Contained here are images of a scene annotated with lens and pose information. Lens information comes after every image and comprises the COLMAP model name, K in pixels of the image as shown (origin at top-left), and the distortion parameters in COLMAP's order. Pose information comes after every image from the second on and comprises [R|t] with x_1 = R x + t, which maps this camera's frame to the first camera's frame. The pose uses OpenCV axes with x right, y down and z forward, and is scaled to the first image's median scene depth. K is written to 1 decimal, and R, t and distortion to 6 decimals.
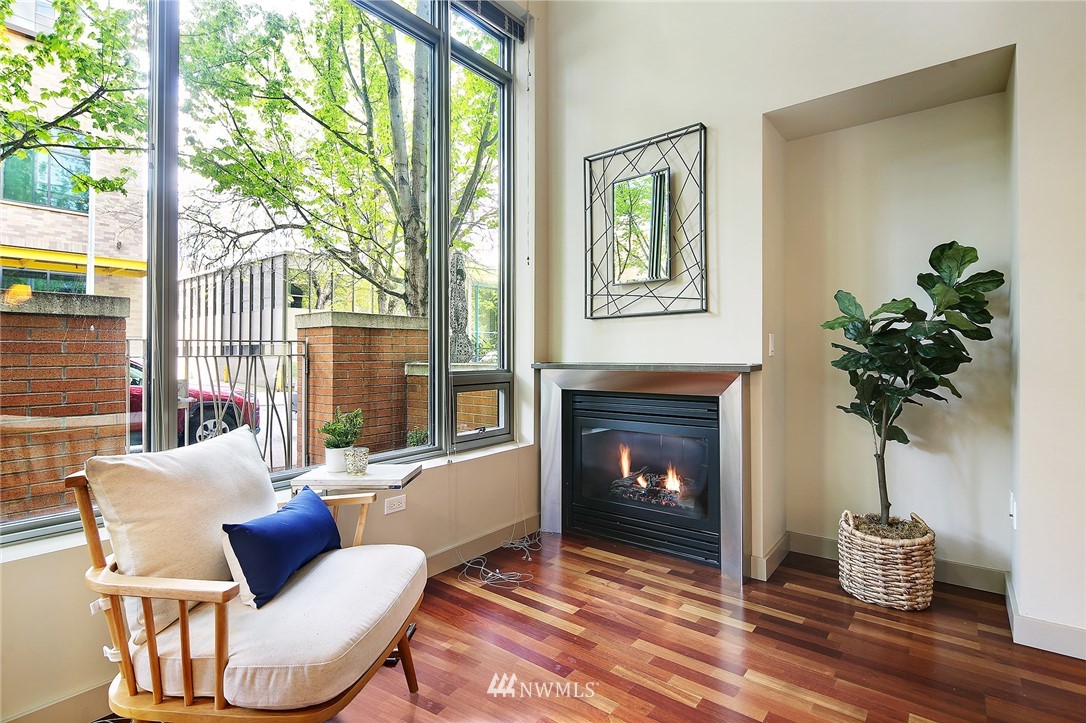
lens RADIAL K [[525.0, 0, 504.9], [0, 525.0, 352.8], [0, 0, 1]] dist [0.000750, -0.001565]
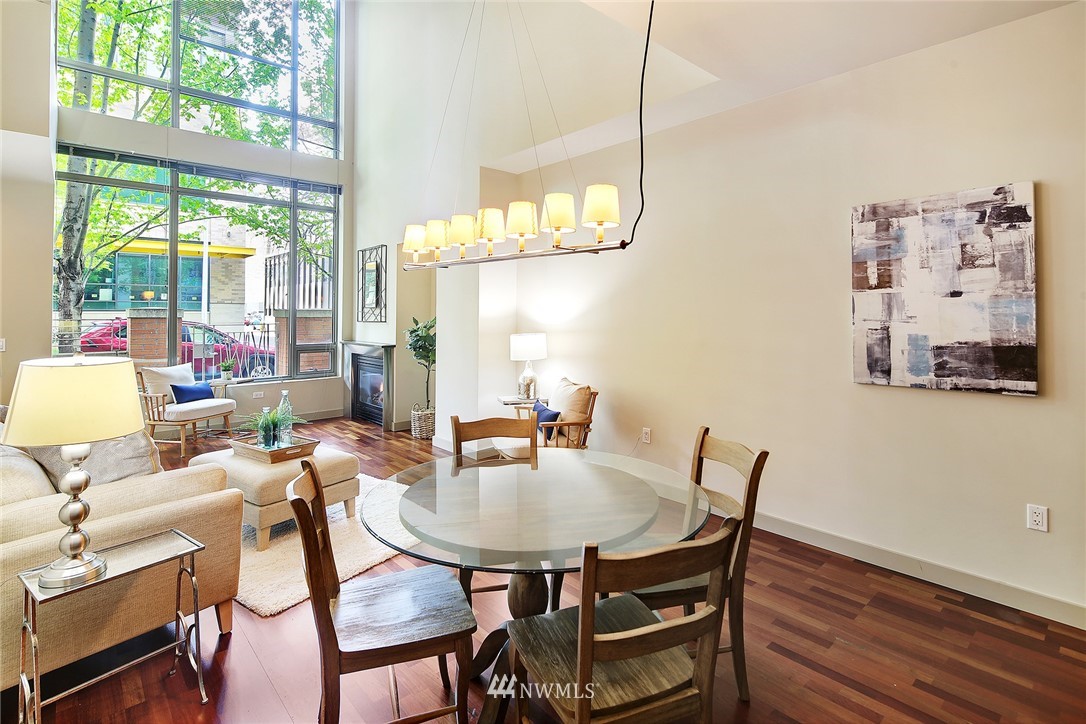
lens RADIAL K [[525.0, 0, 515.5], [0, 525.0, 310.9], [0, 0, 1]] dist [0.000750, -0.001565]
pose [[0.985798, 0.004407, -0.167877, 1.441733], [-0.003532, 0.999979, 0.005514, -0.153518], [0.167897, -0.004843, 0.985793, -1.338649]]
